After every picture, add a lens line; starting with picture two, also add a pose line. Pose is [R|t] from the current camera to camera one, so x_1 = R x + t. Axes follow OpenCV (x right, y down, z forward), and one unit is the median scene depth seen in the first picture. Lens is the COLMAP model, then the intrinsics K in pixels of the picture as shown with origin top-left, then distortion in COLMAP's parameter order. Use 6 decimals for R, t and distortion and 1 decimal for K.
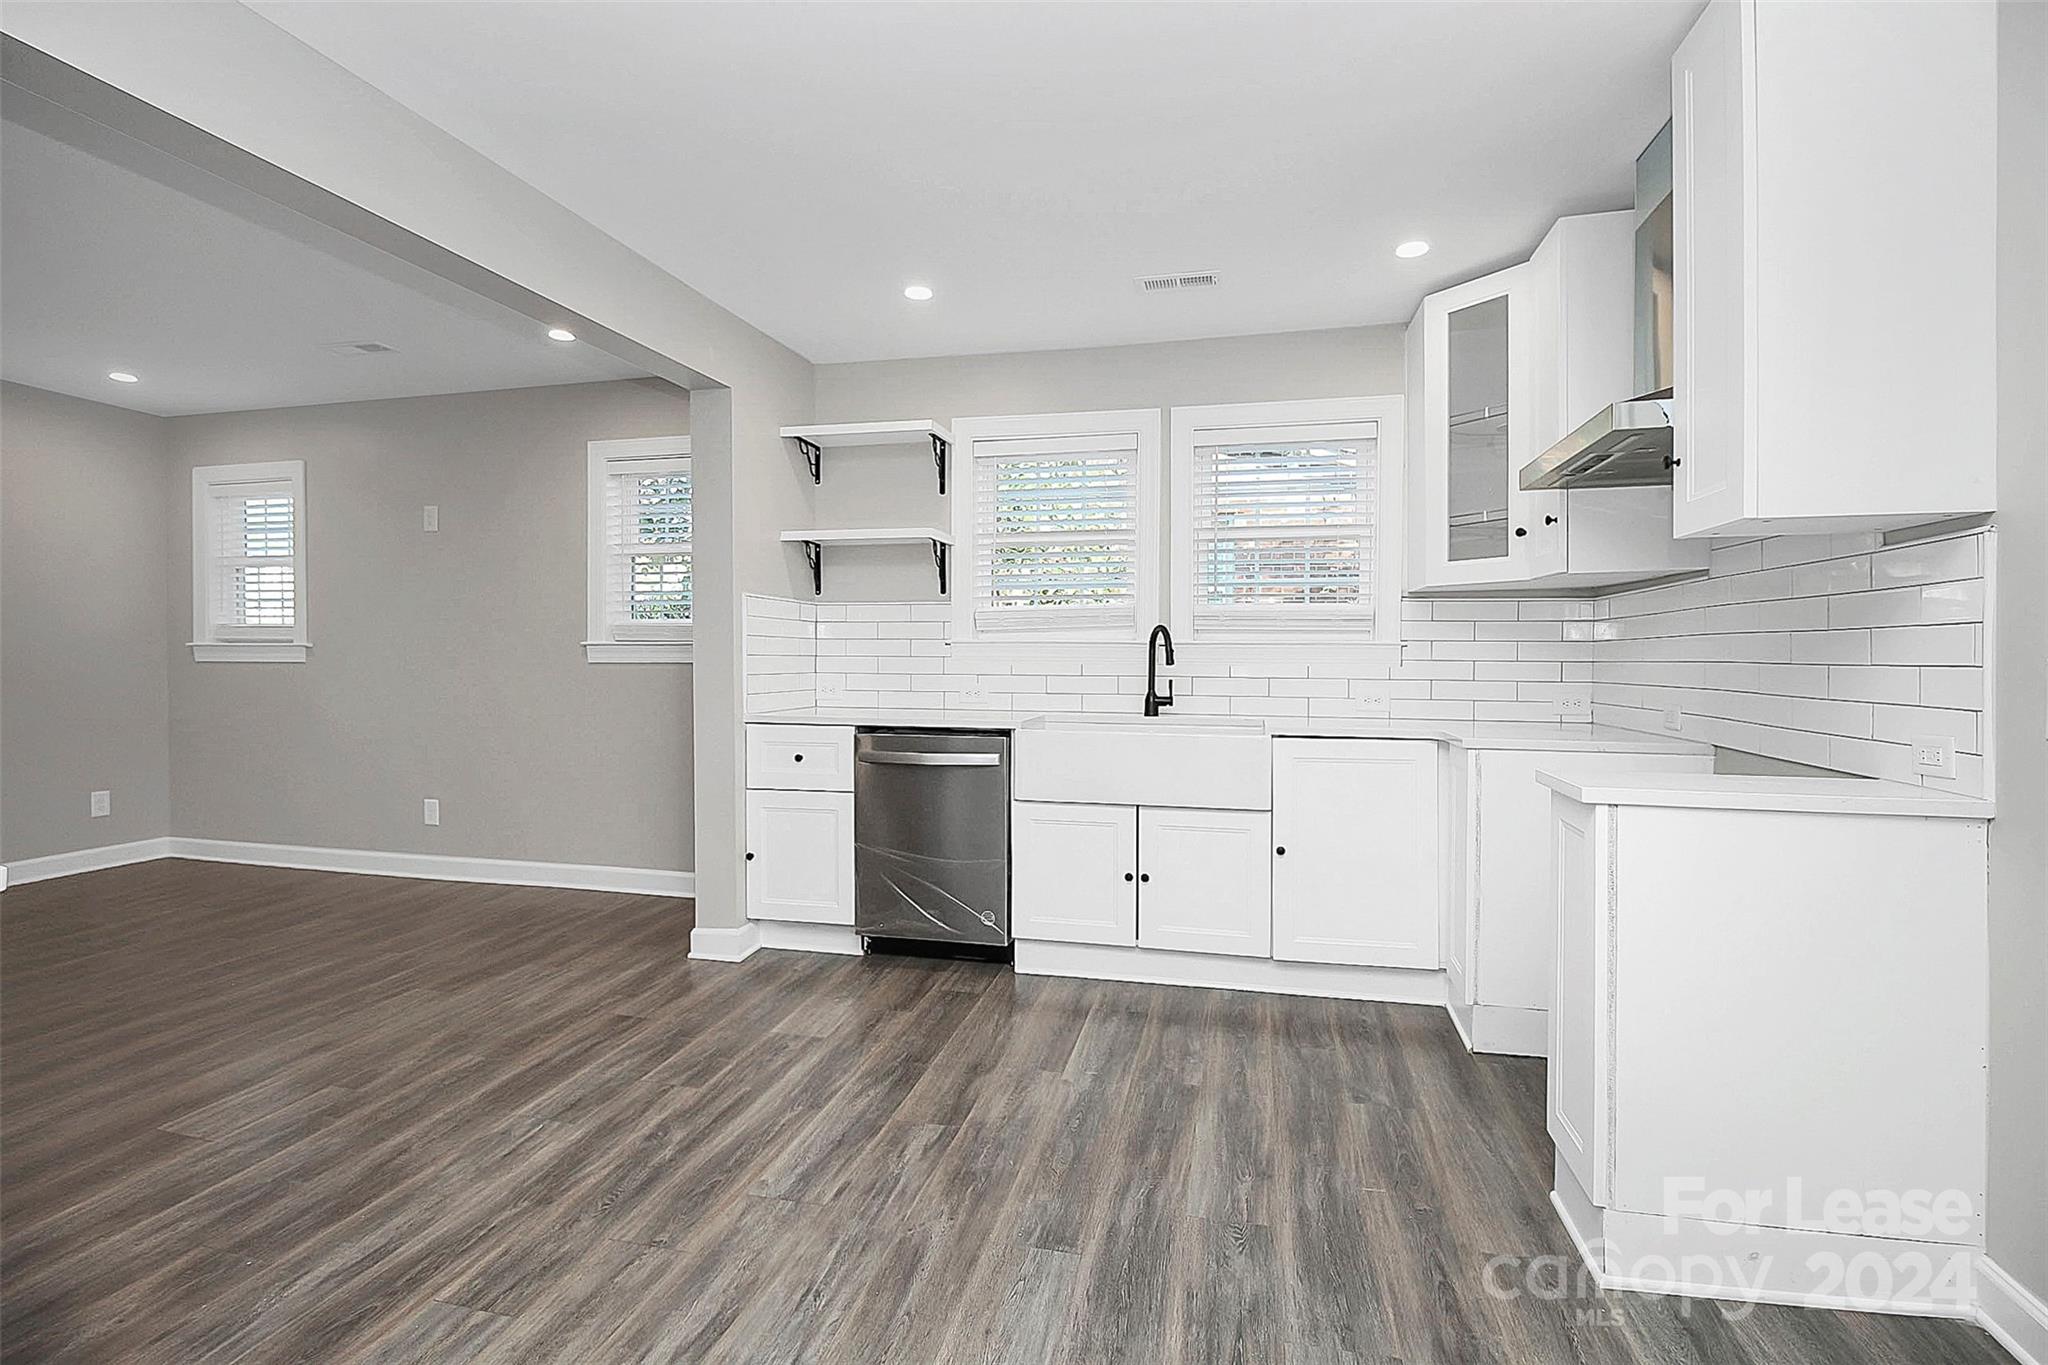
lens RADIAL K [[960.9, 0, 1024.5], [0, 960.9, 672.7], [0, 0, 1]] dist [0.001065, -0.010439]
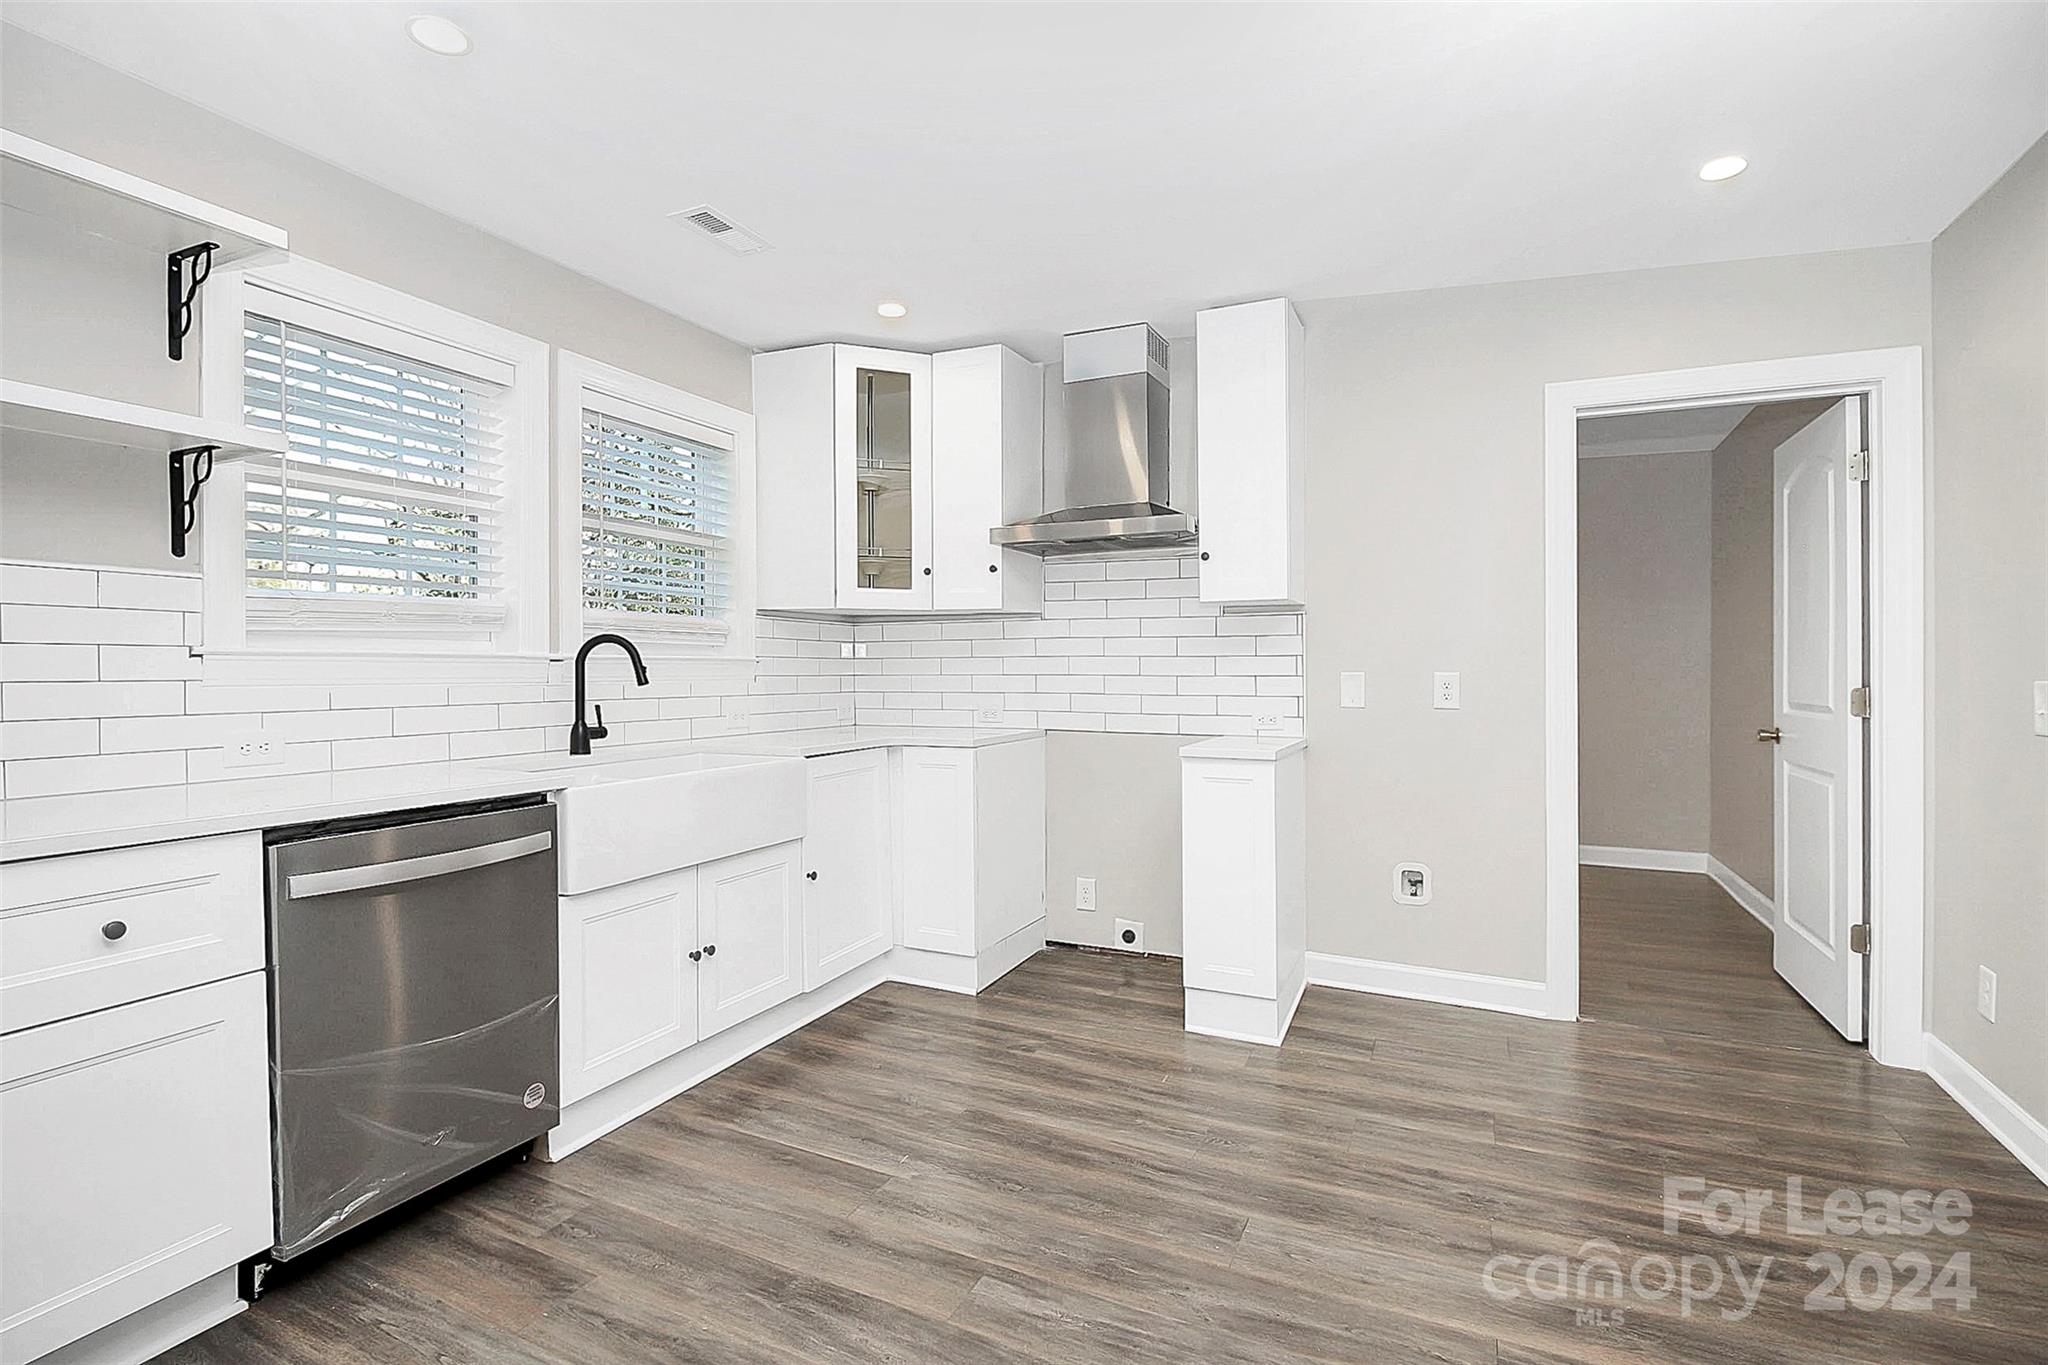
lens RADIAL K [[960.9, 0, 1014.7], [0, 960.9, 673.6], [0, 0, 1]] dist [0.001065, -0.010439]
pose [[0.203725, -0.011915, 0.978956, -0.588605], [0.018186, 0.999799, 0.008385, -0.019957], [-0.978859, 0.016095, 0.203900, 0.563713]]
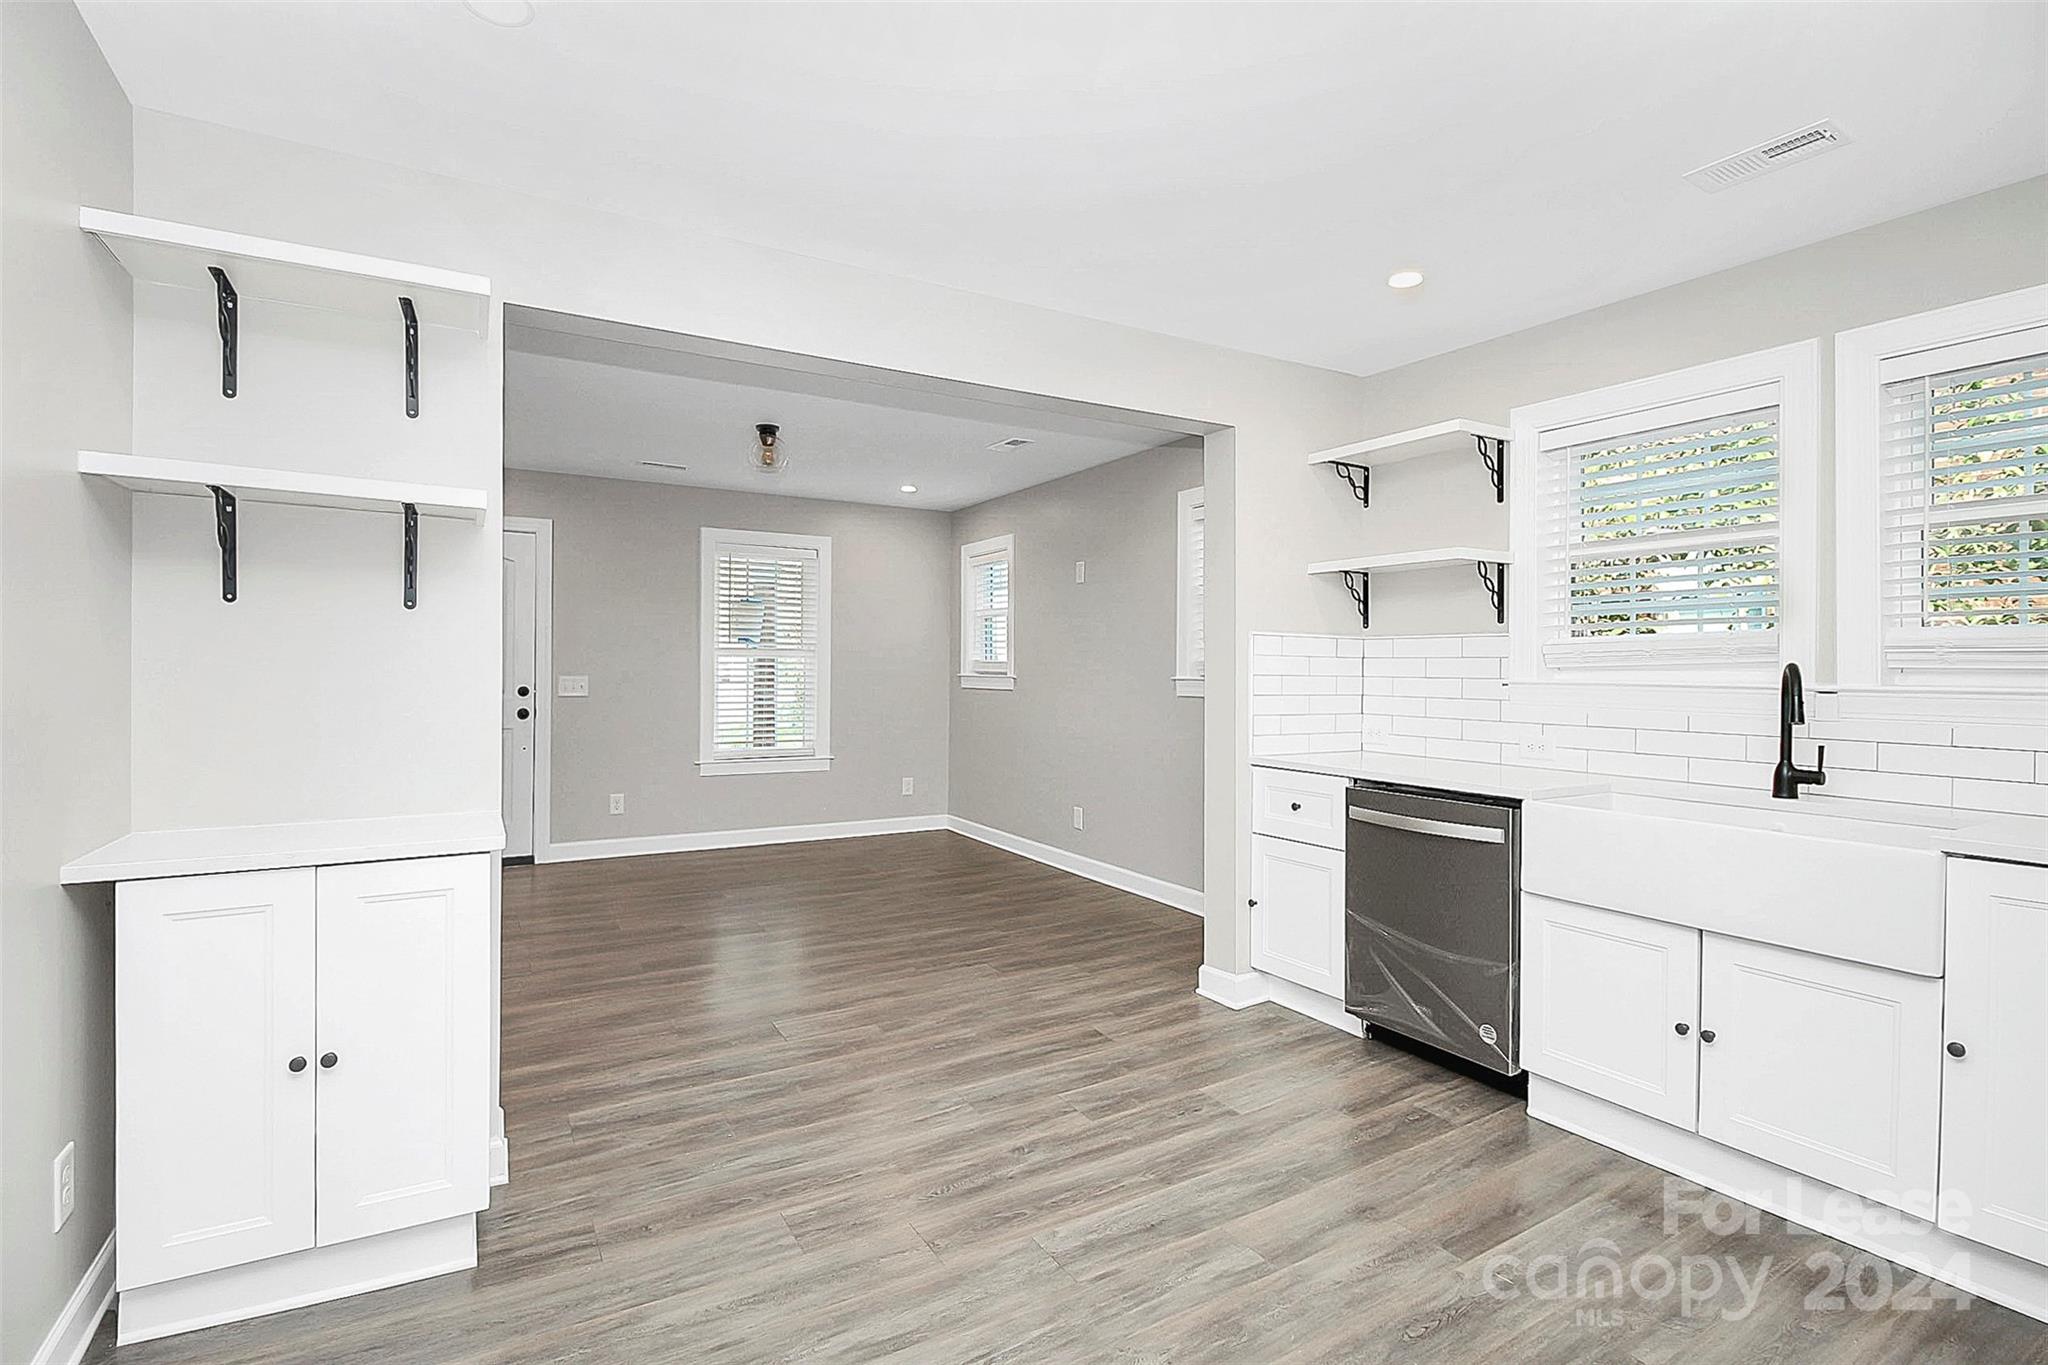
lens RADIAL K [[960.9, 0, 1023.4], [0, 960.9, 669.5], [0, 0, 1]] dist [0.001065, -0.010439]
pose [[0.695629, 0.001245, -0.718401, 0.266470], [-0.018801, 0.999688, -0.016472, -0.025762], [0.718156, 0.024965, 0.695435, 0.165562]]
